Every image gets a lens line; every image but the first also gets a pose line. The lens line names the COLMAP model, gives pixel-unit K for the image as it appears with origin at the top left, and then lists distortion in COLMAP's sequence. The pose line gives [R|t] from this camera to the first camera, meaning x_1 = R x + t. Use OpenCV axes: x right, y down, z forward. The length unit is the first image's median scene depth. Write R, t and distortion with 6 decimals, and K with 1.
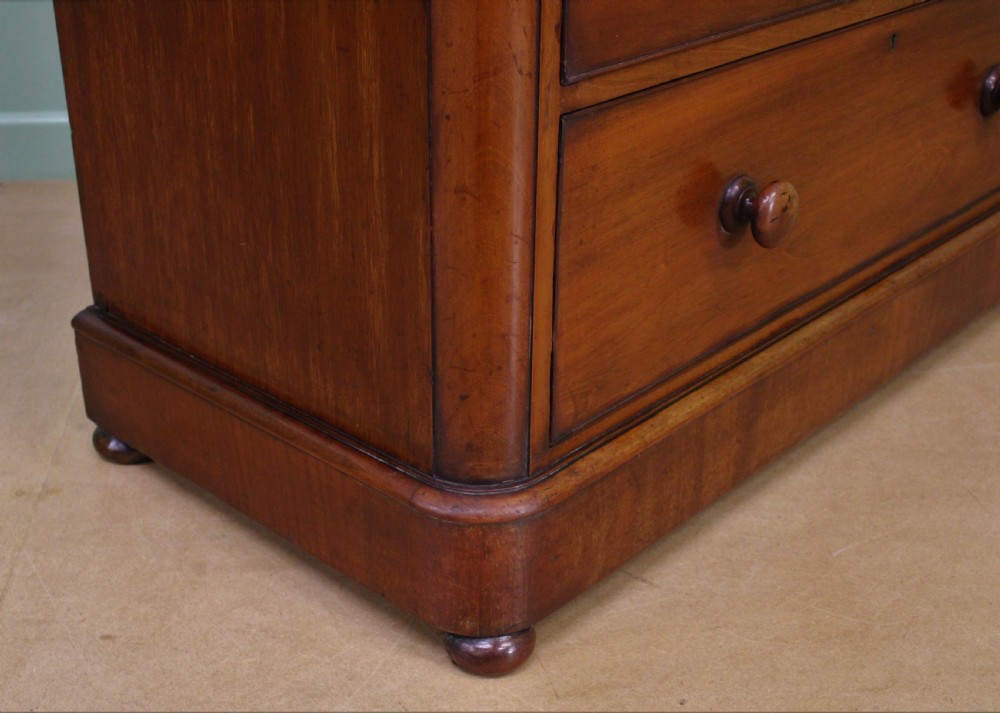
lens RADIAL K [[1302.4, 0, 497.7], [0, 1302.4, 362.5], [0, 0, 1]] dist [-0.040707, 0.000000]
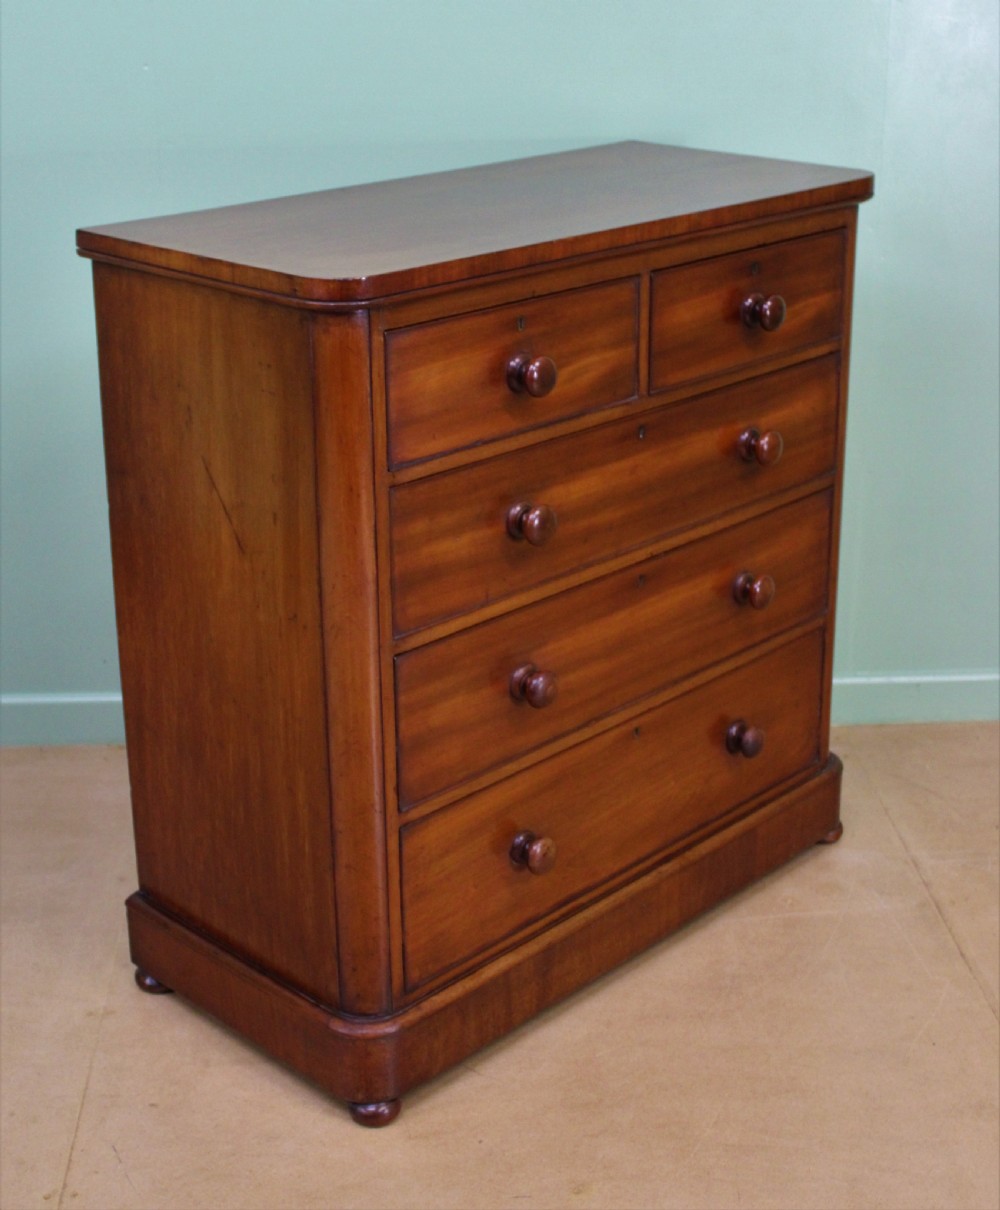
lens RADIAL K [[1698.8, 0, 510.4], [0, 1698.8, 601.4], [0, 0, 1]] dist [-0.022749, 0.000000]
pose [[0.999644, -0.005497, -0.026124, 0.229847], [0.002667, 0.994238, -0.107166, -0.206155], [0.026562, 0.107058, 0.993898, -1.272745]]
